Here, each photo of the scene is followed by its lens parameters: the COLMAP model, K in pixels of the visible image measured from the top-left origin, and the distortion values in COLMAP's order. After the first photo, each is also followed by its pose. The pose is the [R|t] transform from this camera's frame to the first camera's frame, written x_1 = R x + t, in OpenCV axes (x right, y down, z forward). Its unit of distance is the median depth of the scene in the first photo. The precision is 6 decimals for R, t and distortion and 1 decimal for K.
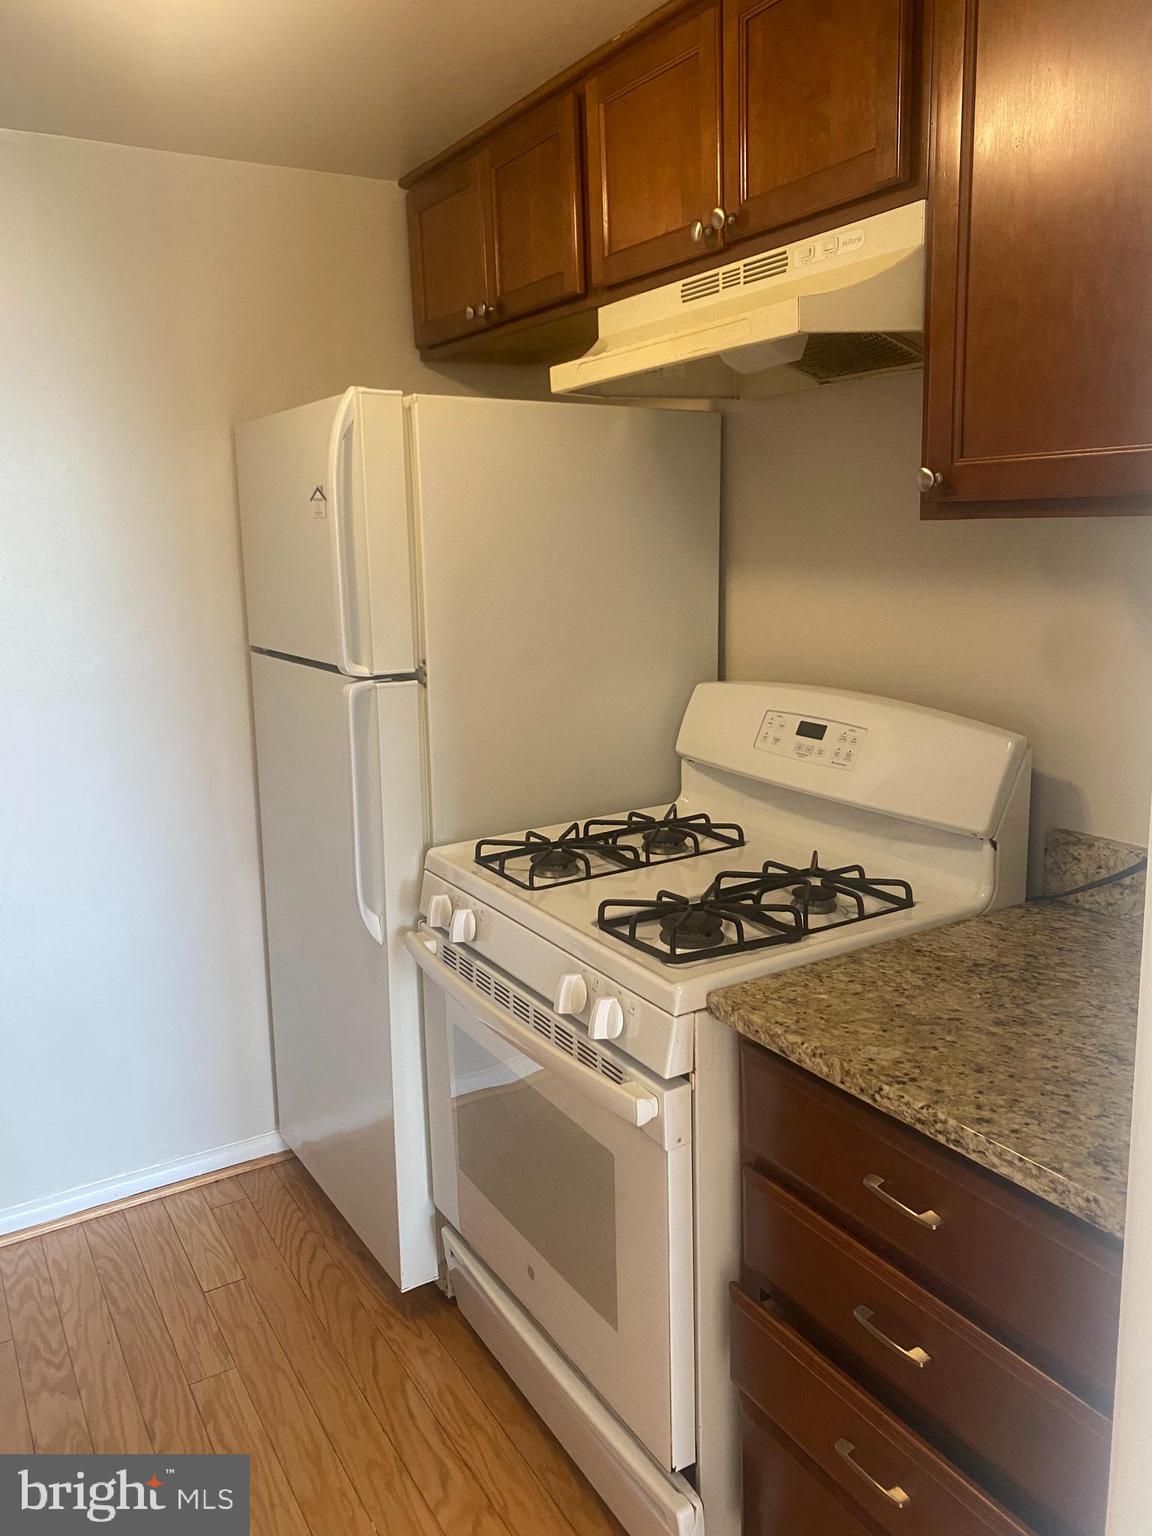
lens RADIAL K [[1168.8, 0, 576.8], [0, 1168.8, 764.1], [0, 0, 1]] dist [0.048879, -0.062359]
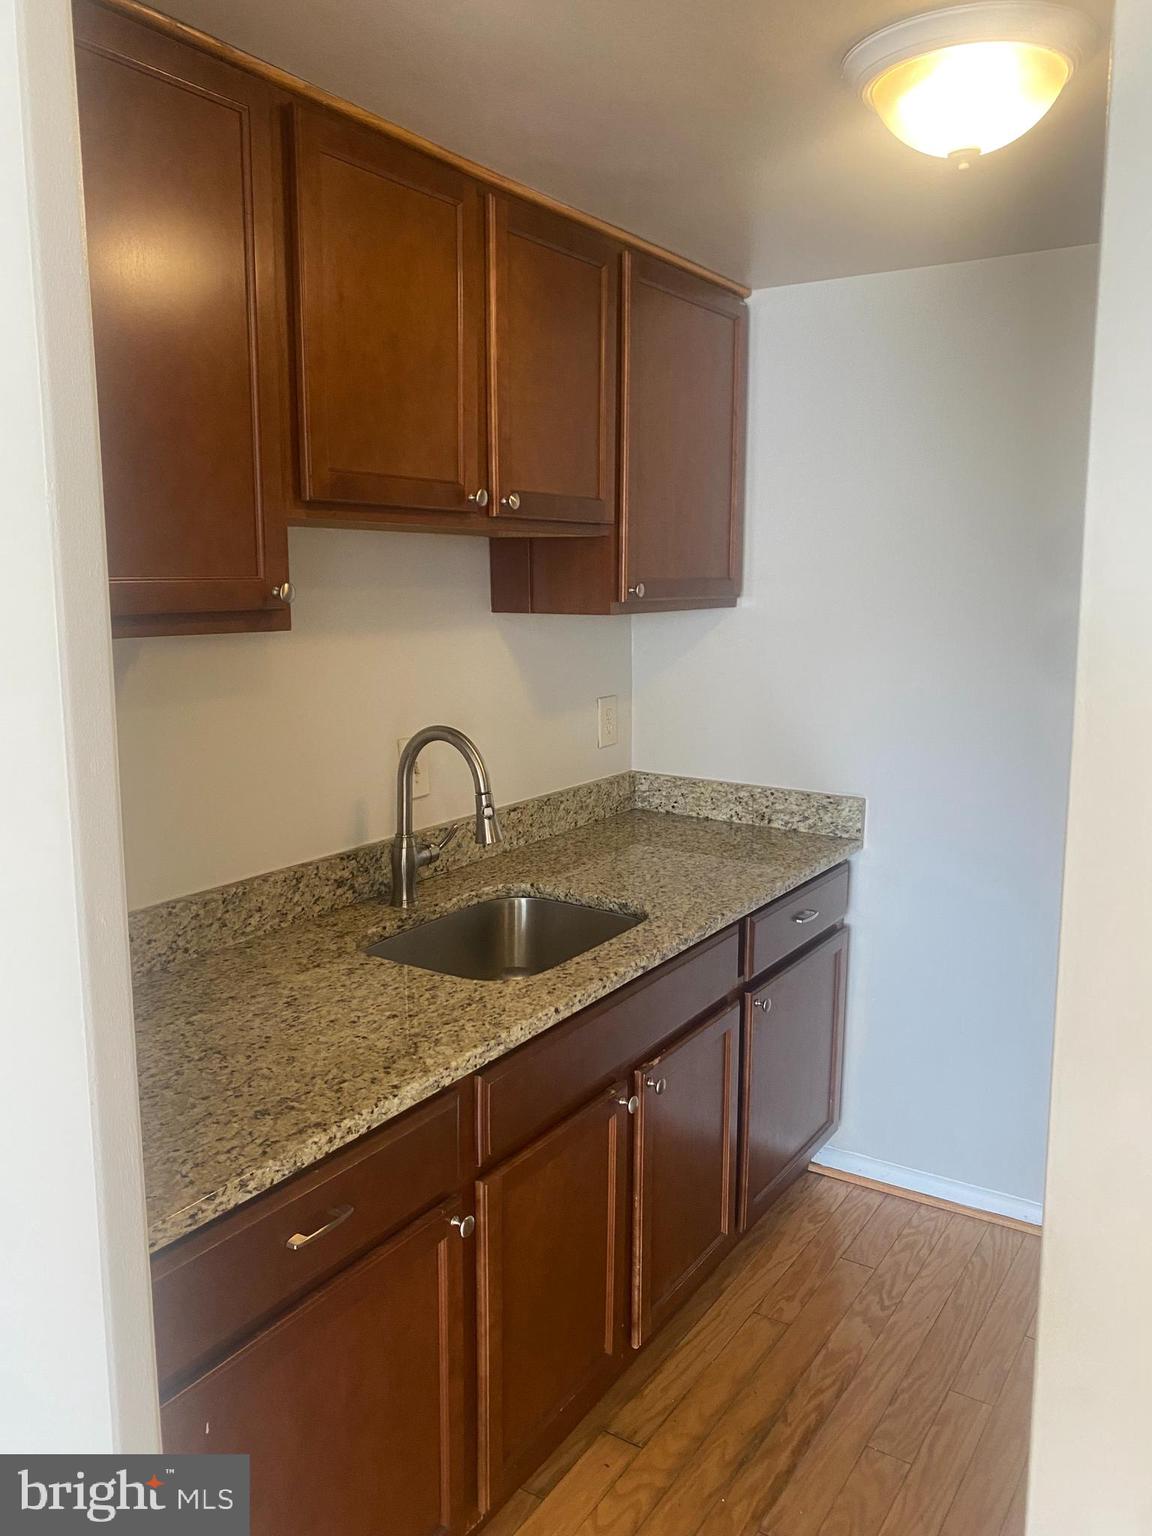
lens RADIAL K [[1185.9, 0, 599.8], [0, 1185.9, 776.8], [0, 0, 1]] dist [0.085896, -0.117352]
pose [[0.441907, 0.184726, -0.877835, 0.402062], [-0.193013, 0.975228, 0.108057, -0.083771], [0.876050, 0.121682, 0.466614, 0.130343]]
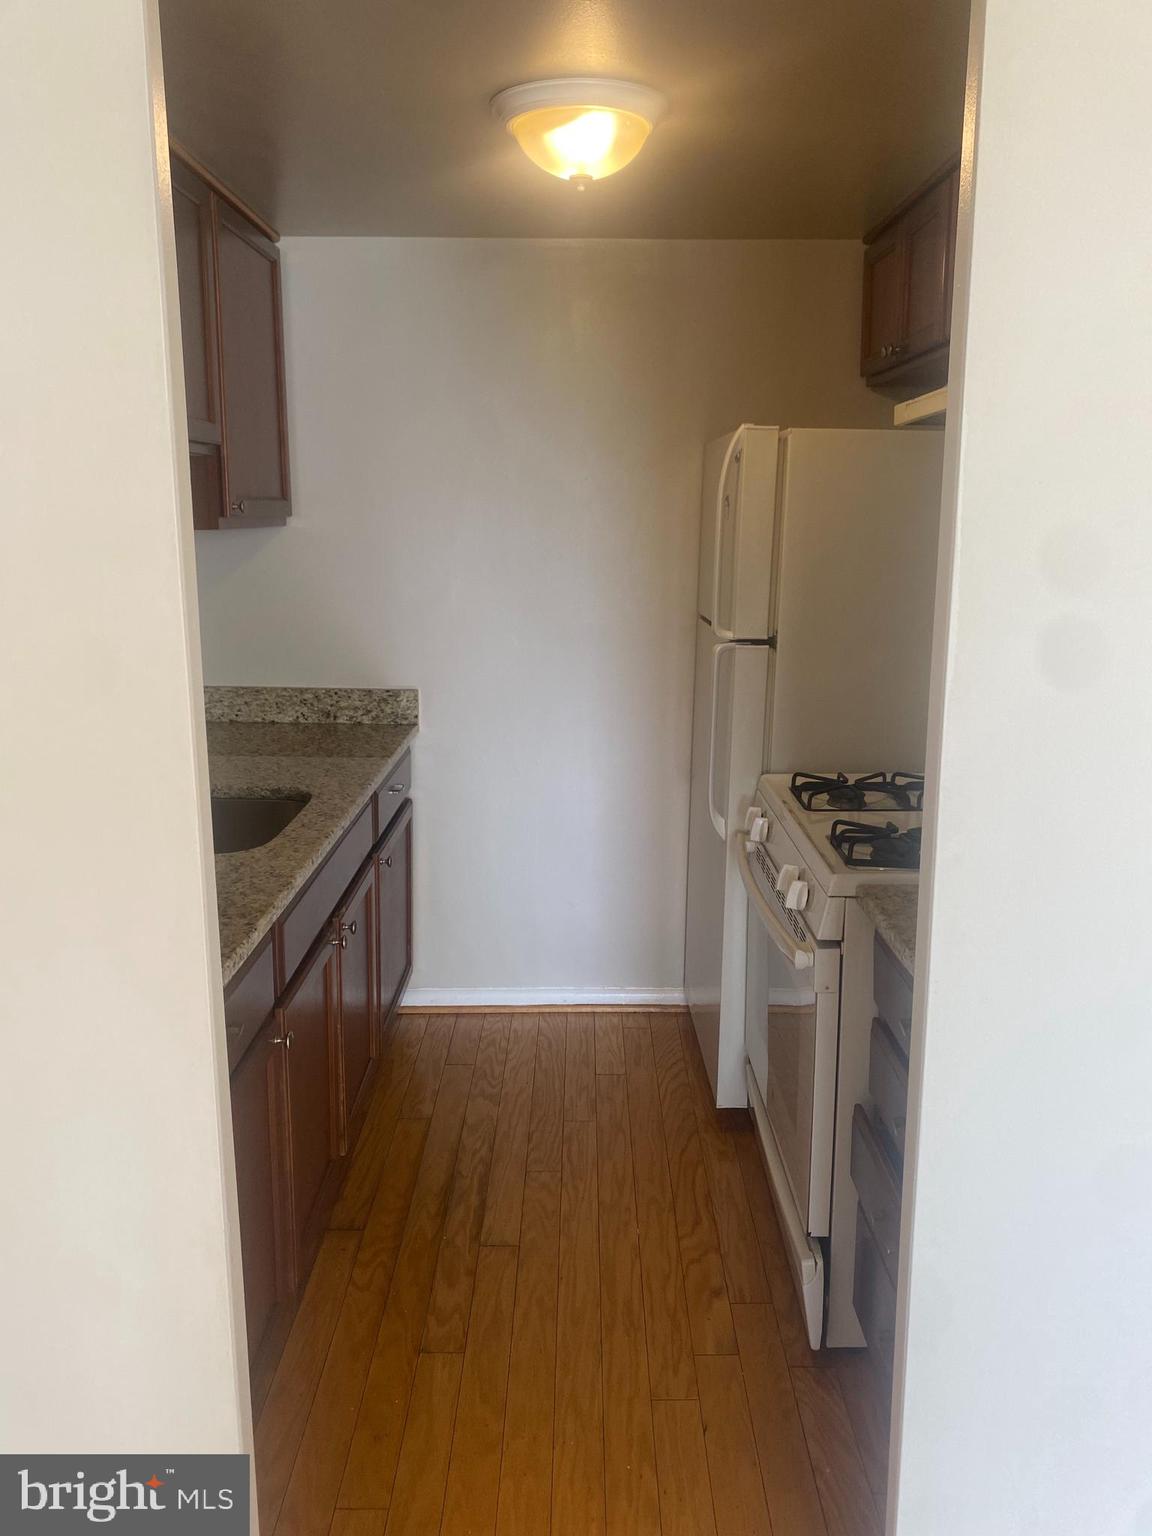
lens RADIAL K [[1185.9, 0, 599.8], [0, 1185.9, 776.8], [0, 0, 1]] dist [0.085896, -0.117352]
pose [[0.861692, 0.142217, -0.487095, 0.359926], [-0.129252, 0.989775, 0.060332, 0.018001], [0.490695, 0.010971, 0.871263, -0.251625]]
